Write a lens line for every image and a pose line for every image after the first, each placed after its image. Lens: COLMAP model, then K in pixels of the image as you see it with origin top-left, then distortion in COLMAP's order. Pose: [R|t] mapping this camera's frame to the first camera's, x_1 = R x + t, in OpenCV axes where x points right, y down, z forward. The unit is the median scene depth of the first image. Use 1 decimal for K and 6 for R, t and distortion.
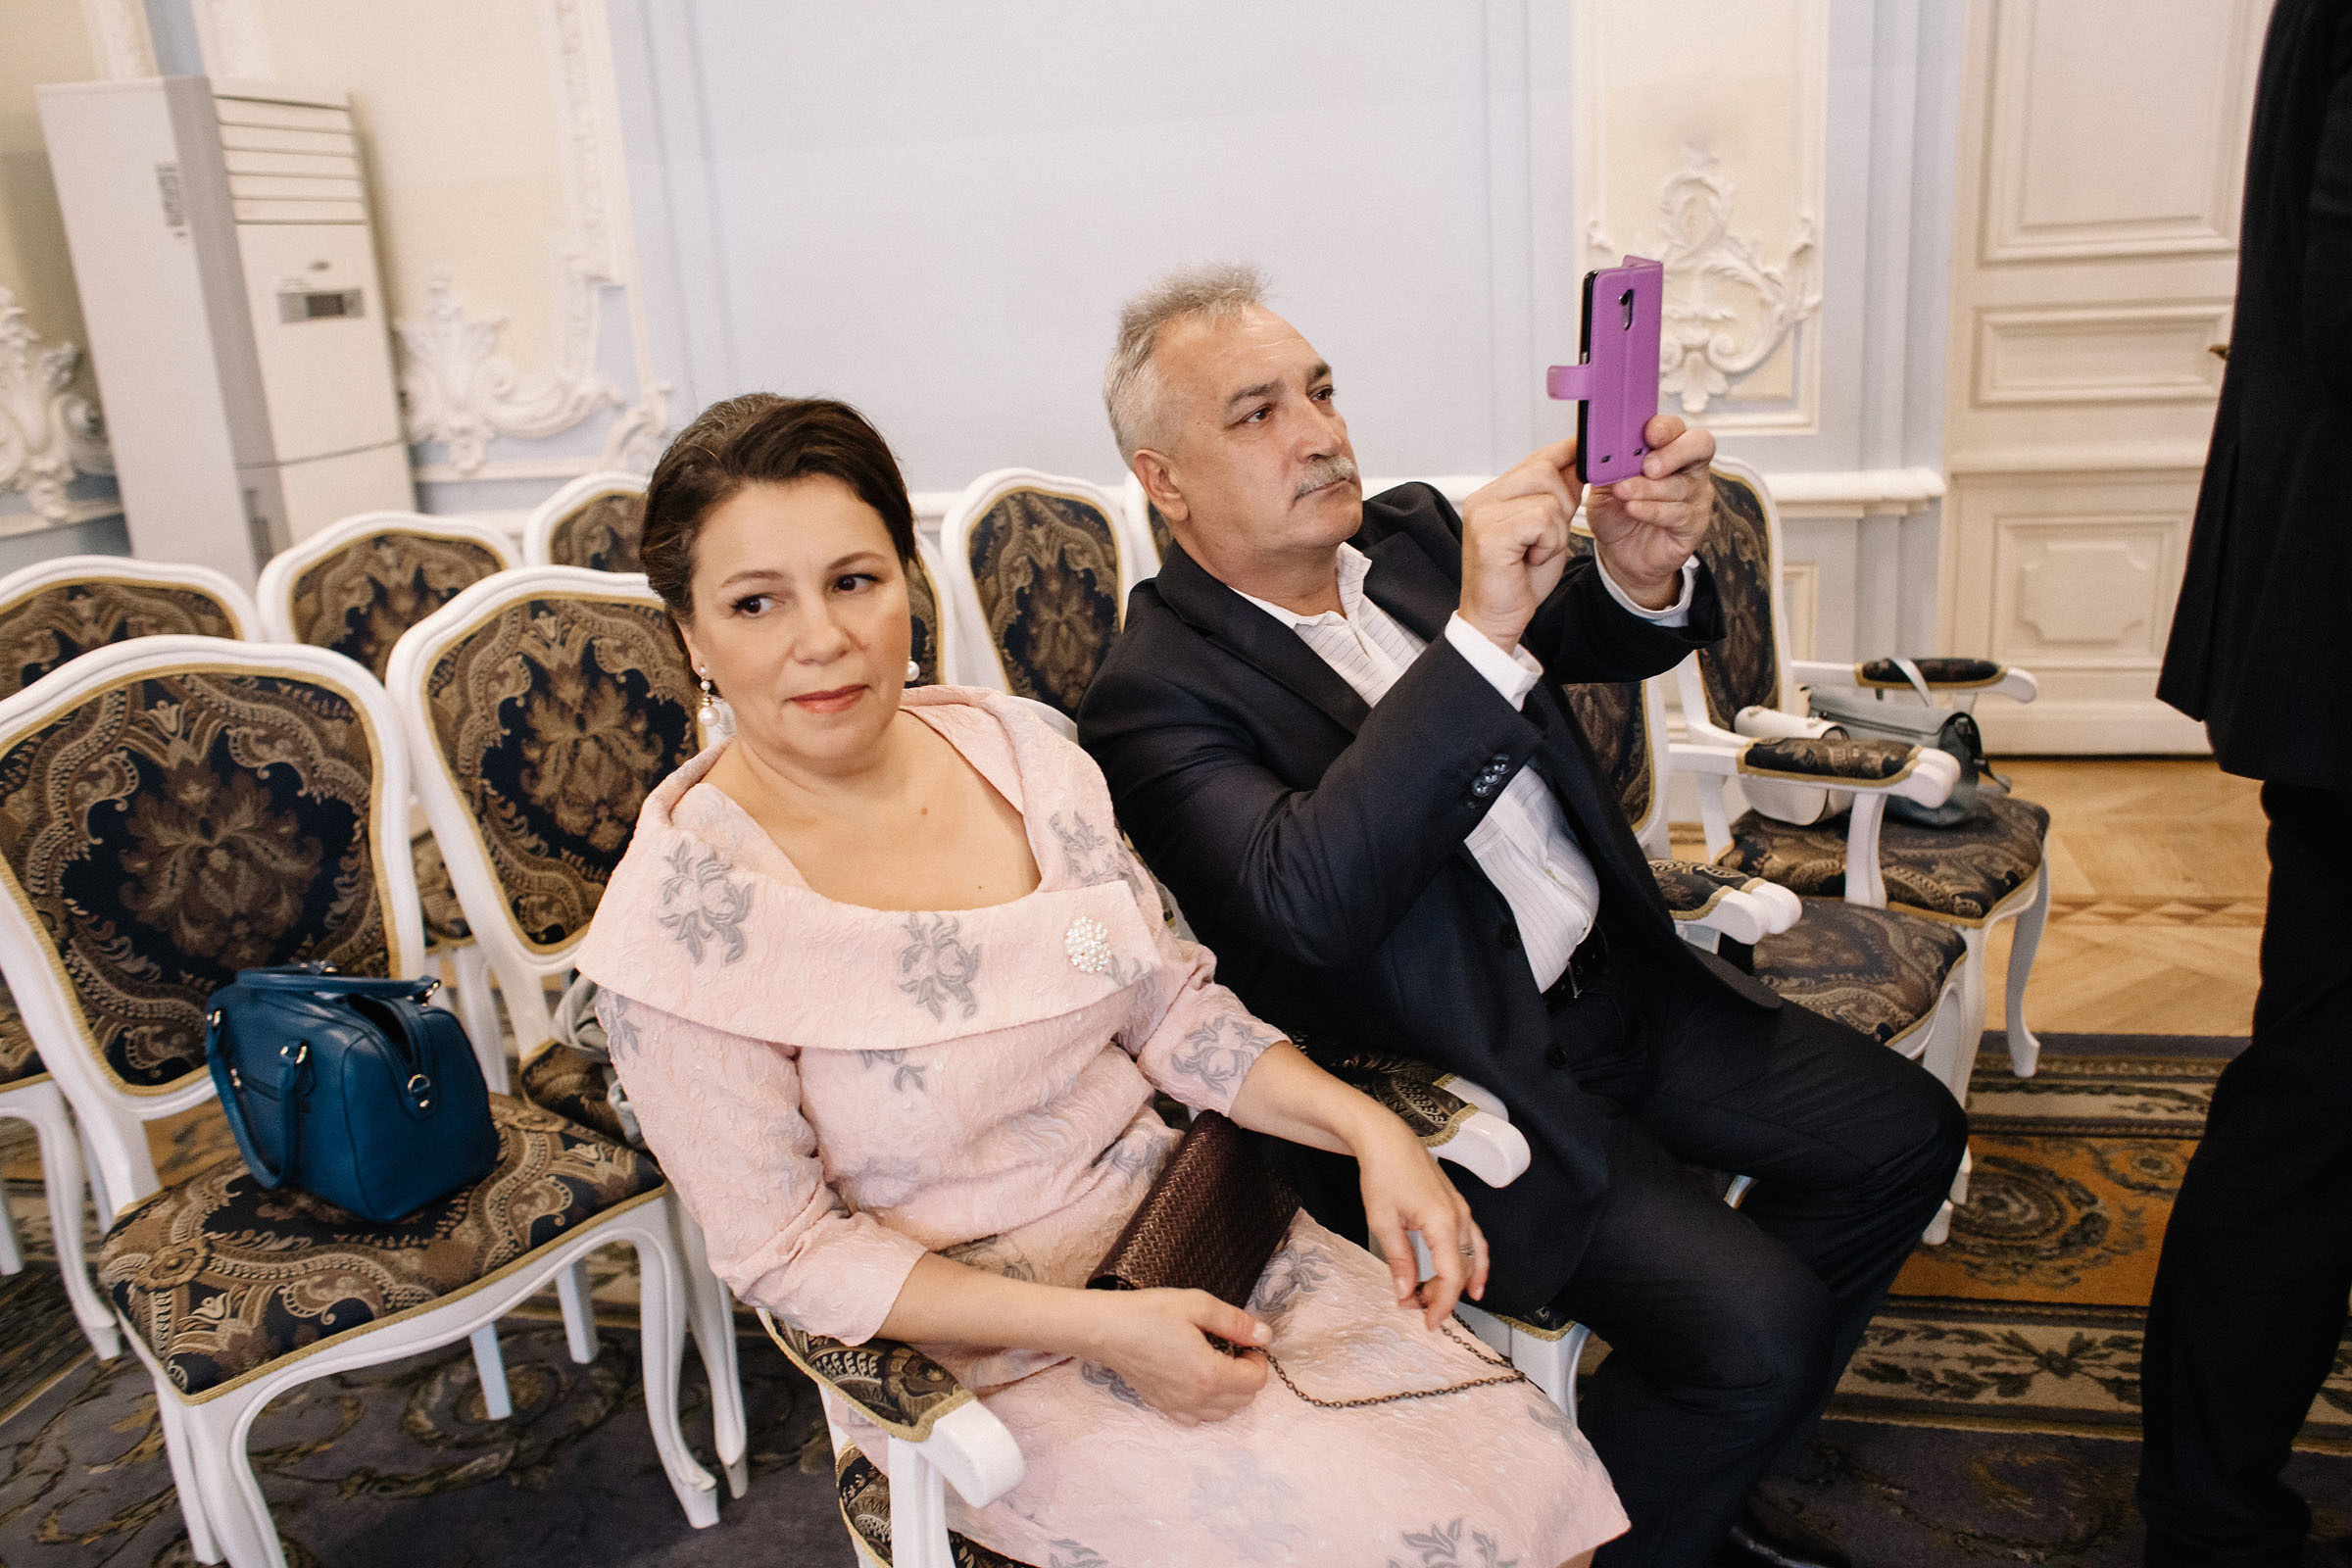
lens RADIAL K [[1886.9, 0, 1176.0], [0, 1886.9, 784.0], [0, 0, 1]] dist [-0.096051, 0.126012]
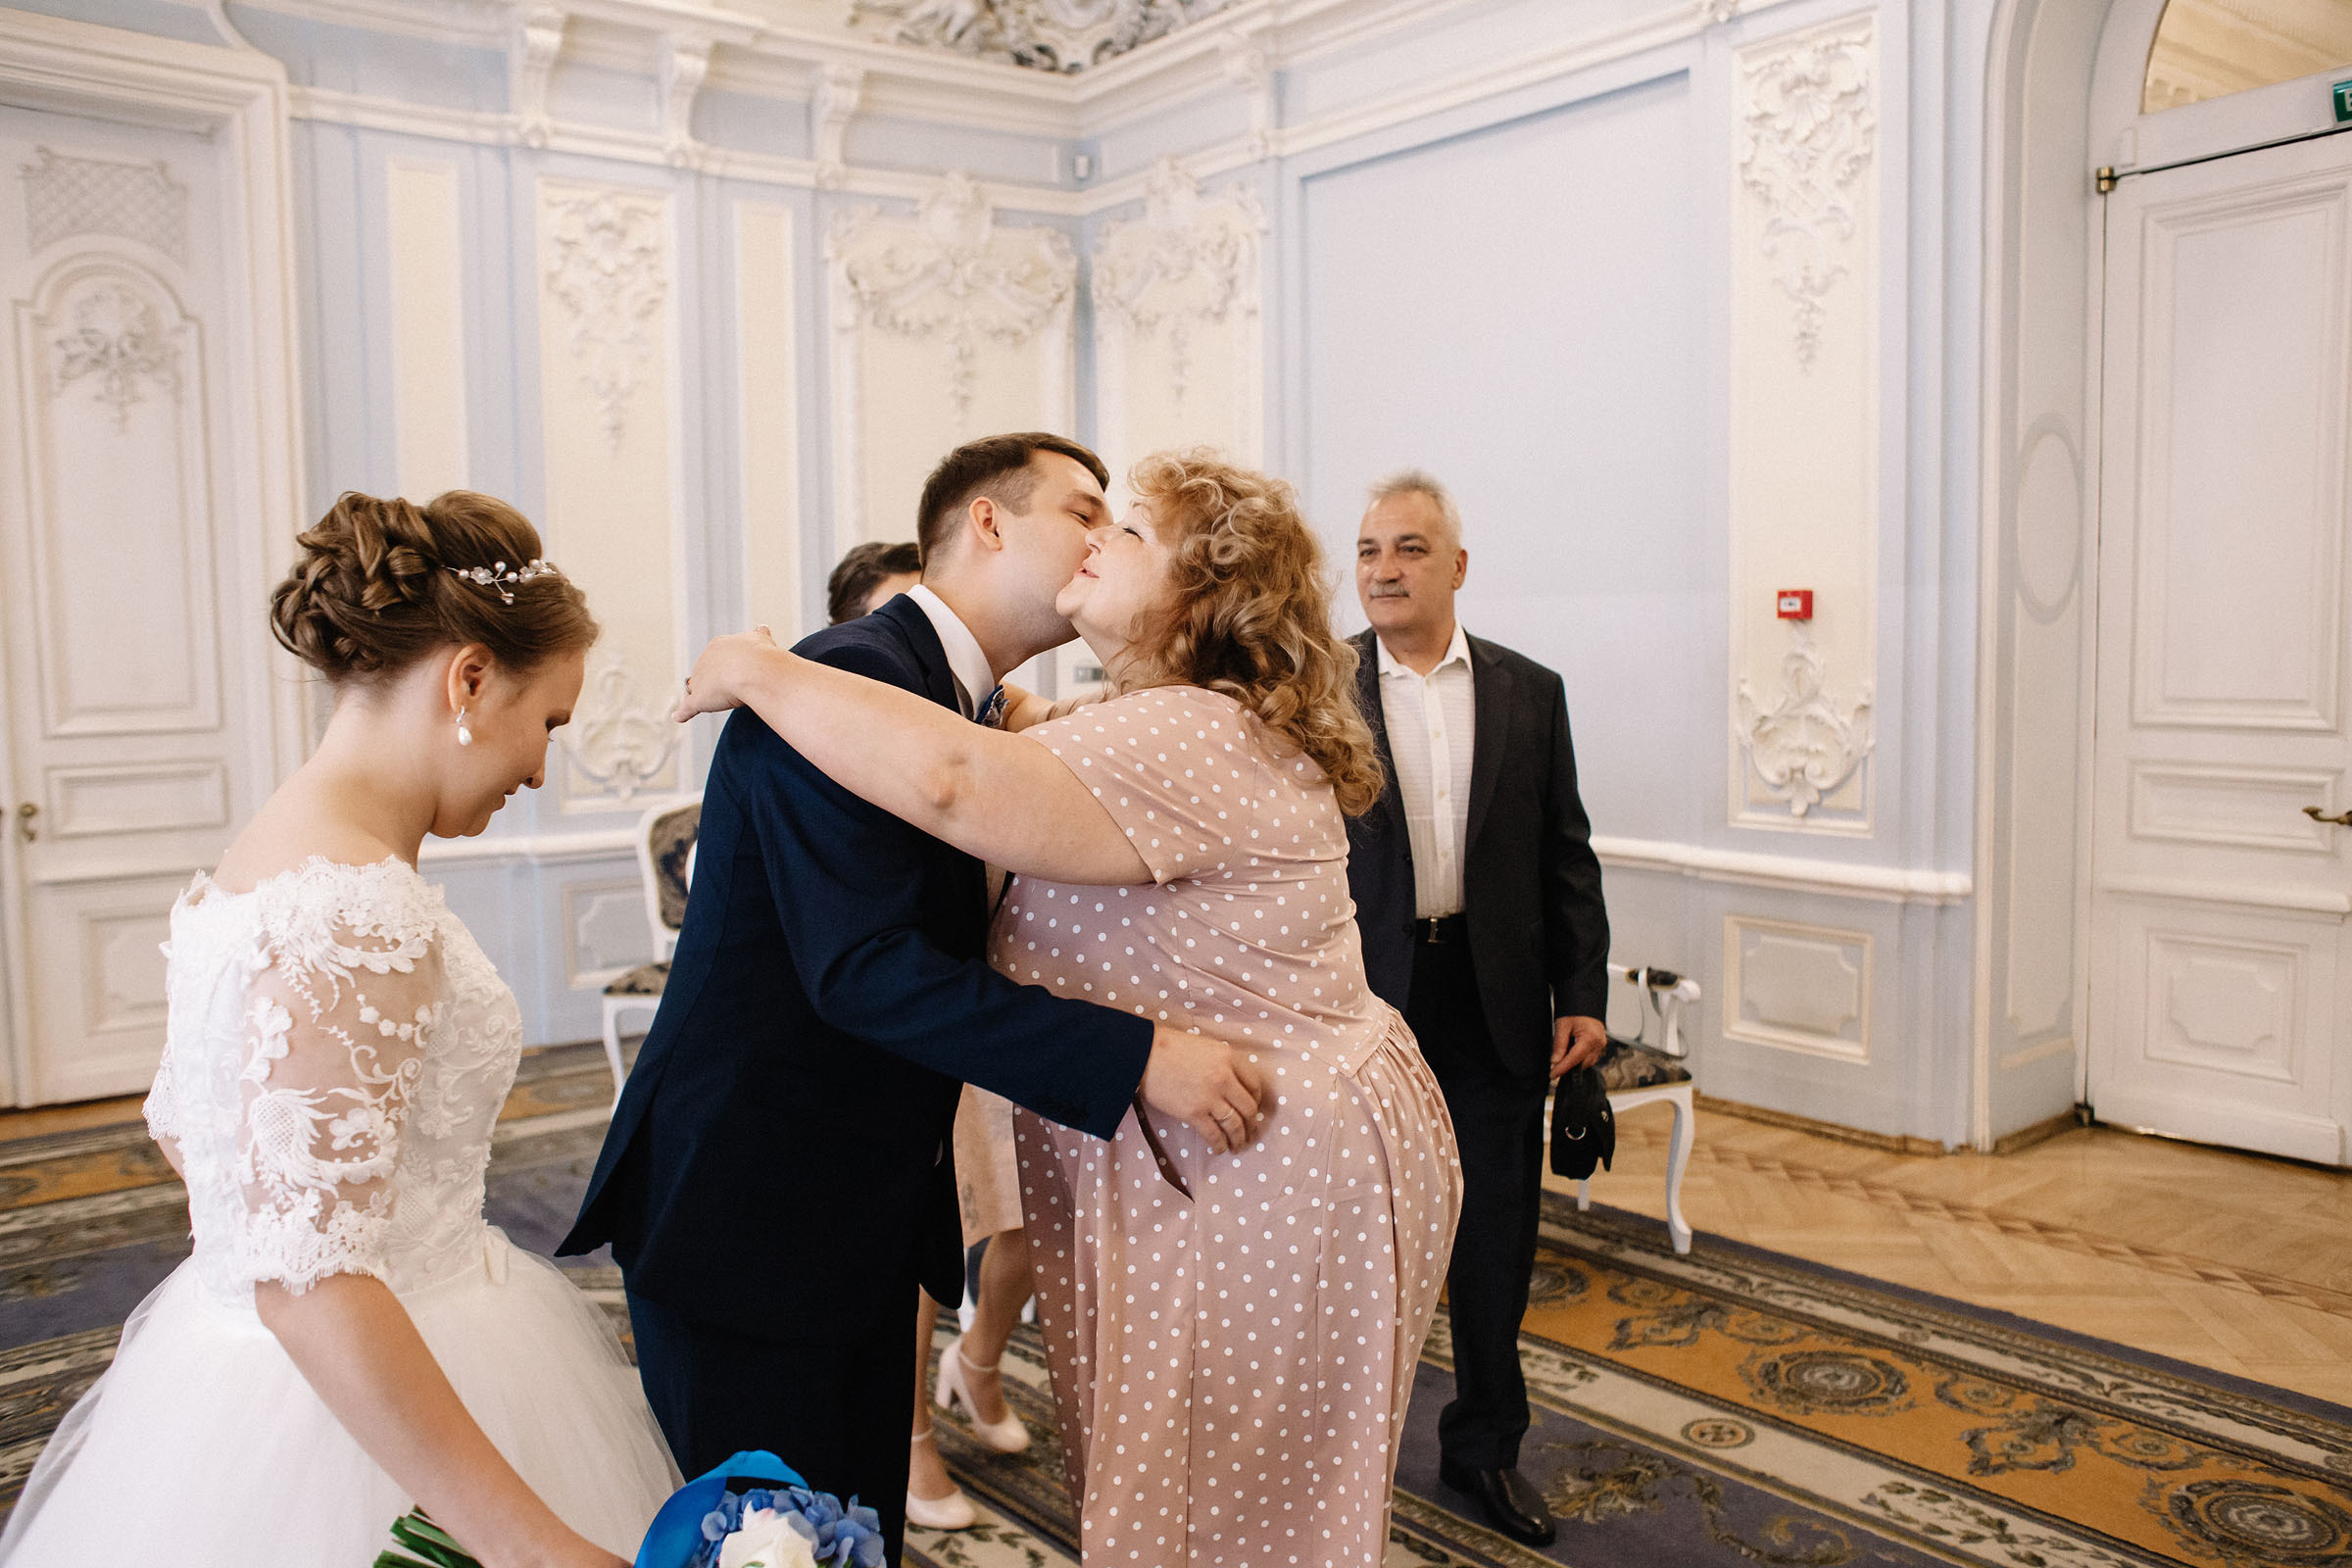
lens RADIAL K [[1886.9, 0, 1176.0], [0, 1886.9, 784.0], [0, 0, 1]] dist [-0.096051, 0.126012]
pose [[0.779819, 0.097607, -0.618348, 0.789887], [-0.202779, 0.973898, -0.101999, 0.017855], [0.592252, 0.204929, 0.779257, -0.384886]]
